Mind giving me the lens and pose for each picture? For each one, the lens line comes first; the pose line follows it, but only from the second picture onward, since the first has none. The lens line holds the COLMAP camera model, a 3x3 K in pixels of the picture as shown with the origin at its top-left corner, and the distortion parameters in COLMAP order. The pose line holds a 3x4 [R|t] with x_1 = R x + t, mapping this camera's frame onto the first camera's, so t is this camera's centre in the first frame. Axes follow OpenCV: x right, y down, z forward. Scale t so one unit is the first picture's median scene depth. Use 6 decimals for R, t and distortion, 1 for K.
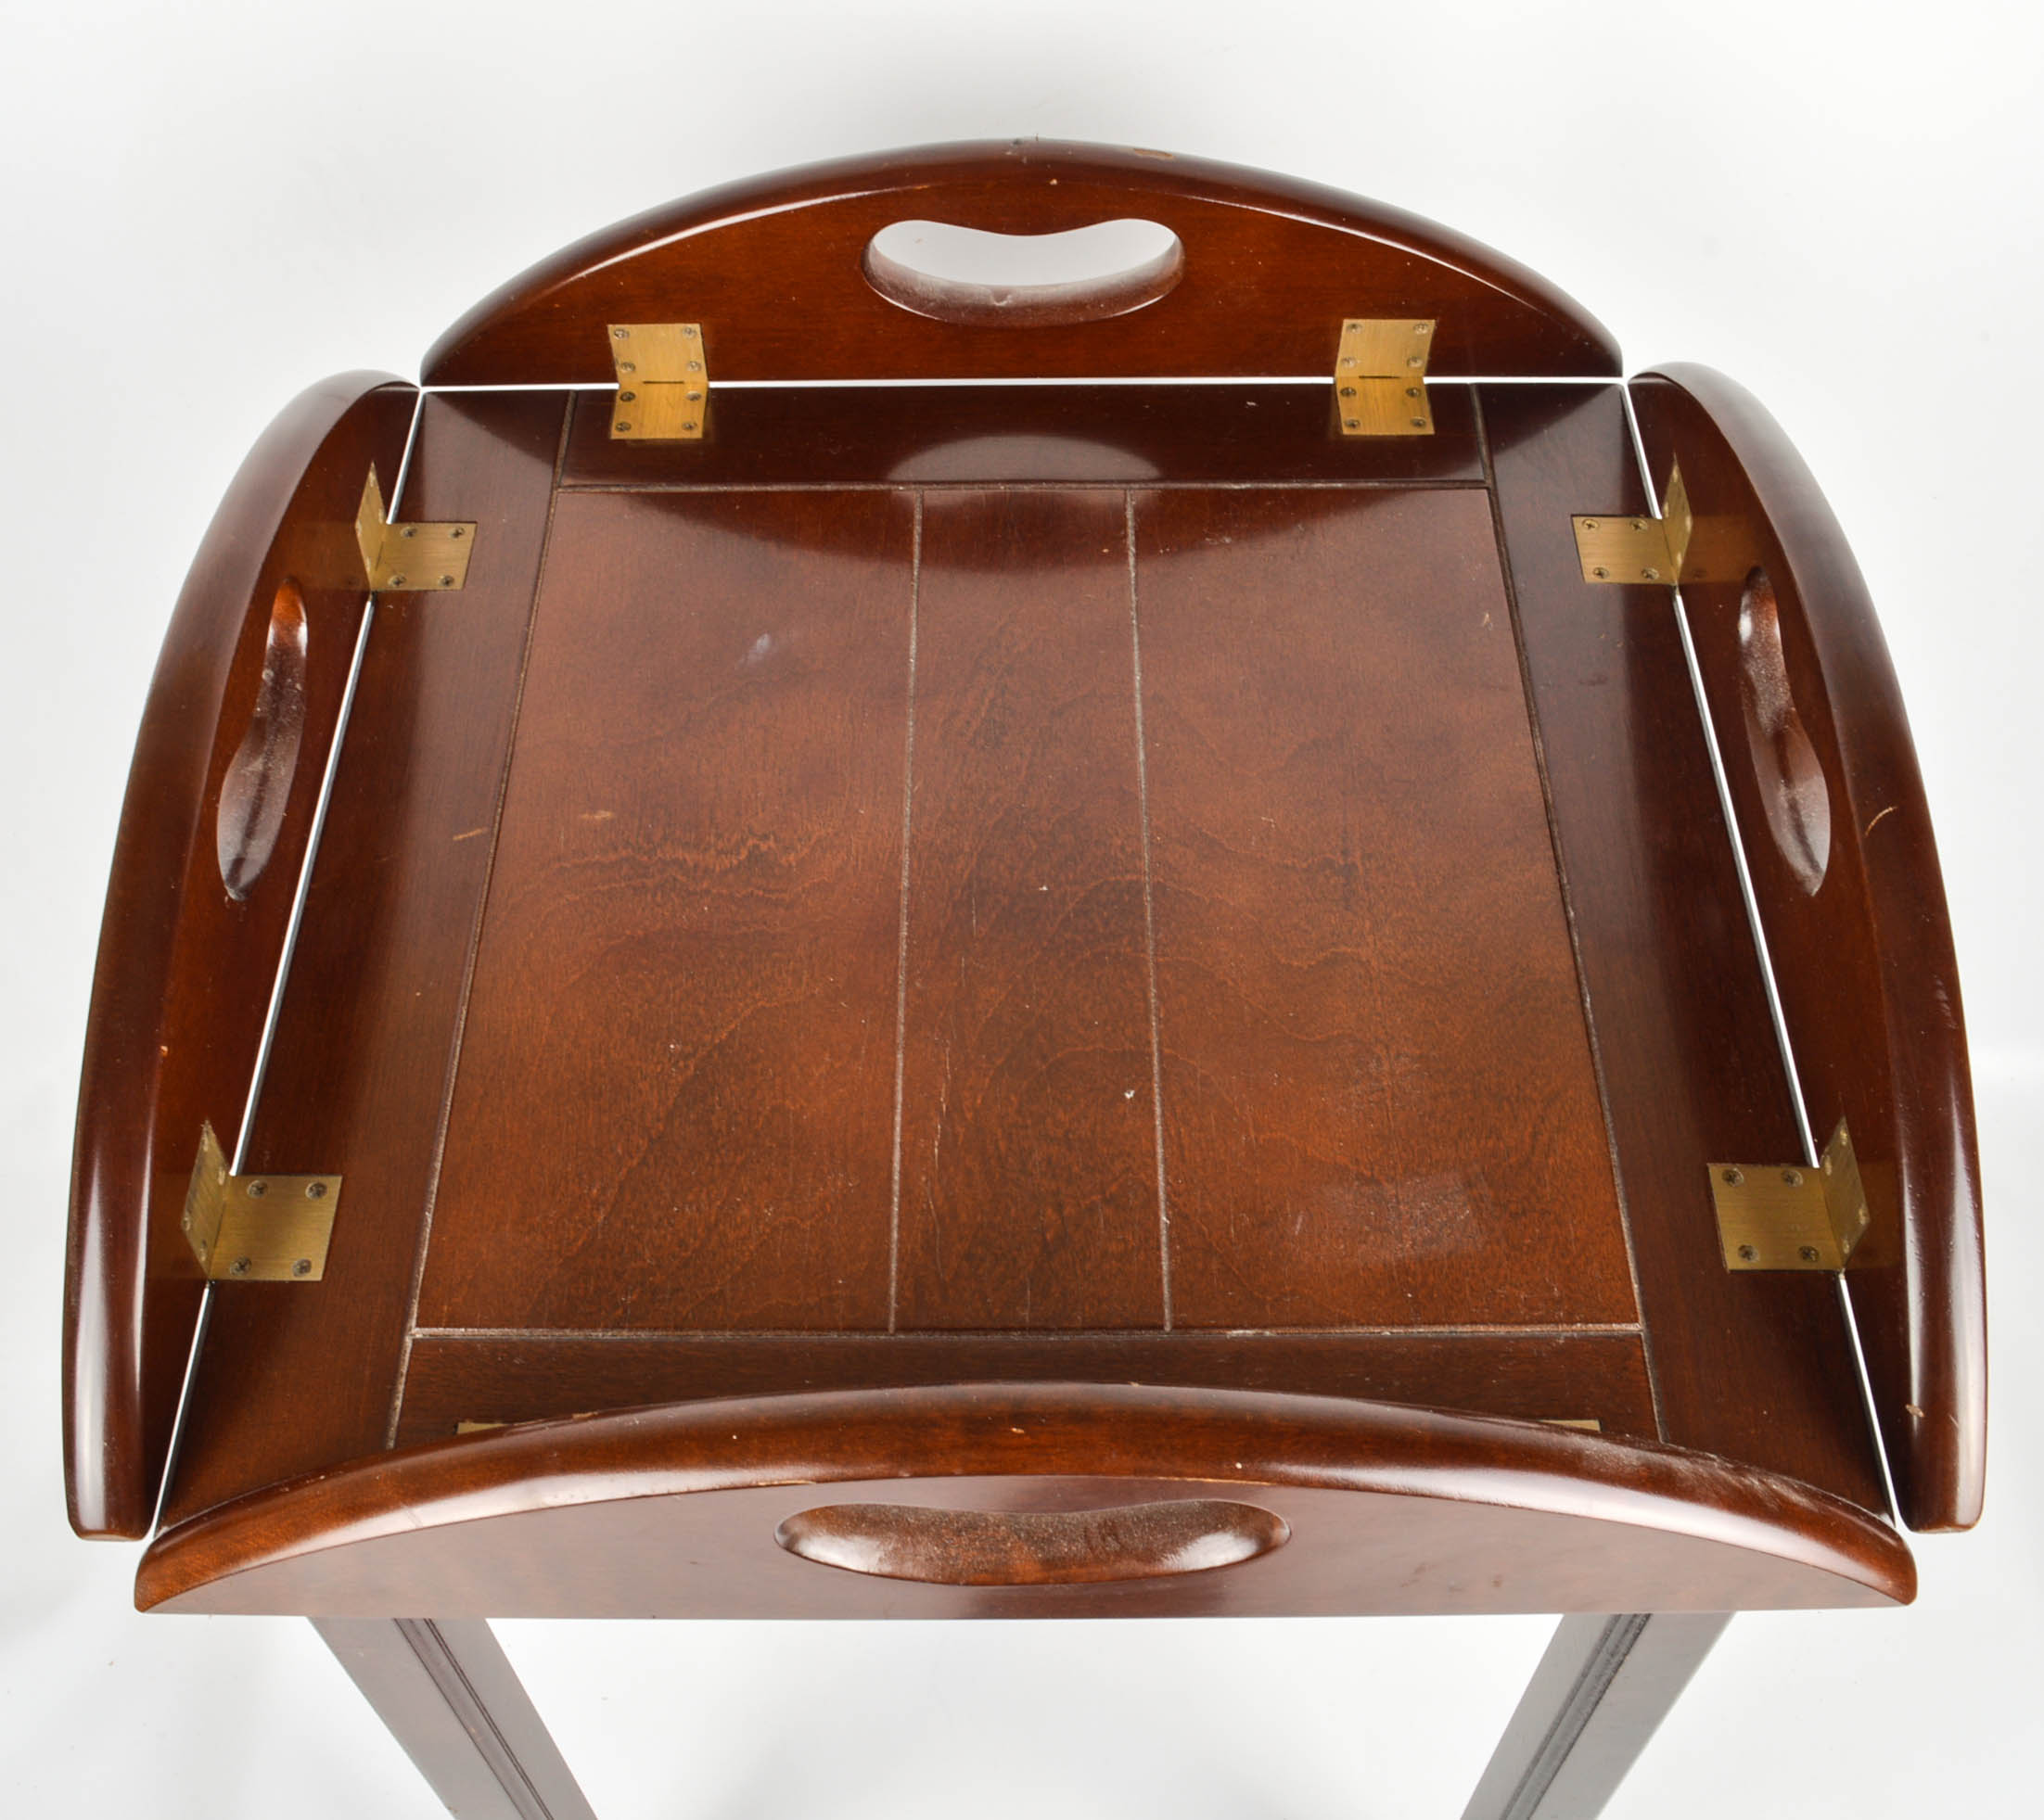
lens RADIAL K [[2312.7, 0, 1056.2], [0, 2312.7, 912.0], [0, 0, 1]] dist [-0.068567, 0.015454]
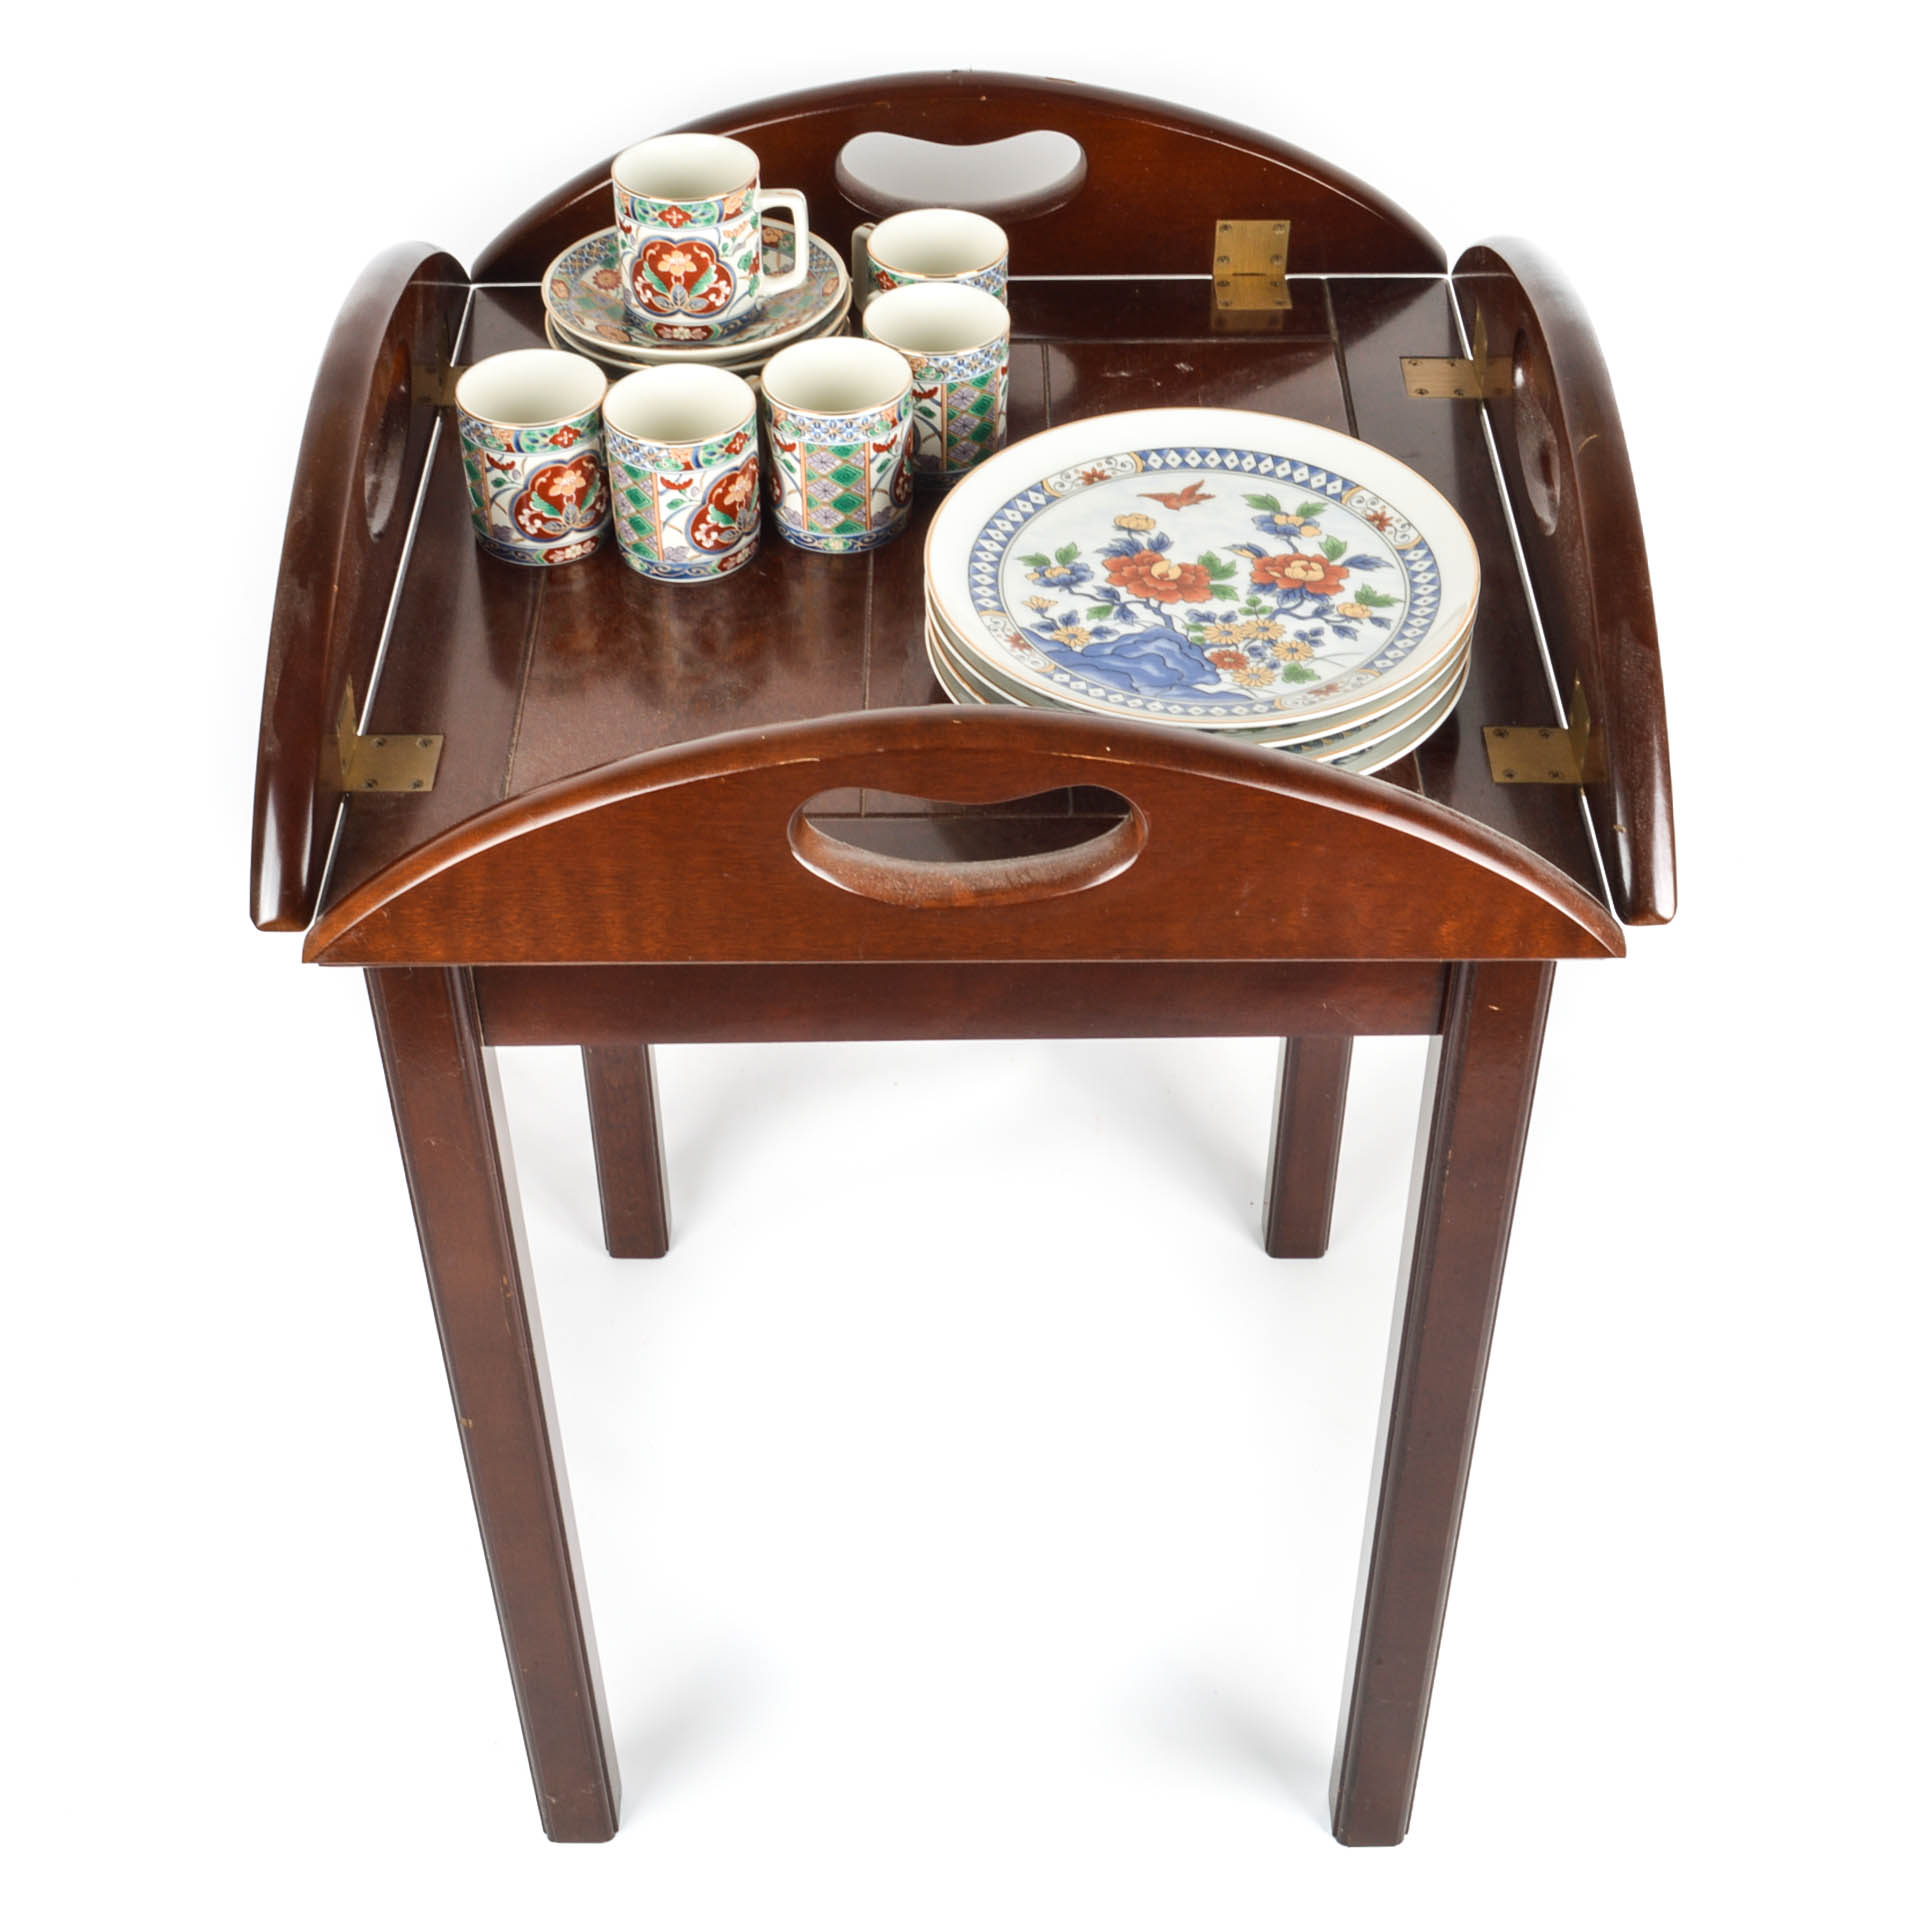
lens RADIAL K [[2853.3, 0, 1018.4], [0, 2853.3, 964.5], [0, 0, 1]] dist [-0.008973, -0.020280]
pose [[0.999972, -0.007069, 0.002253, 0.010870], [0.007358, 0.983685, -0.179750, 0.422856], [-0.000945, 0.179762, 0.983710, -0.457364]]
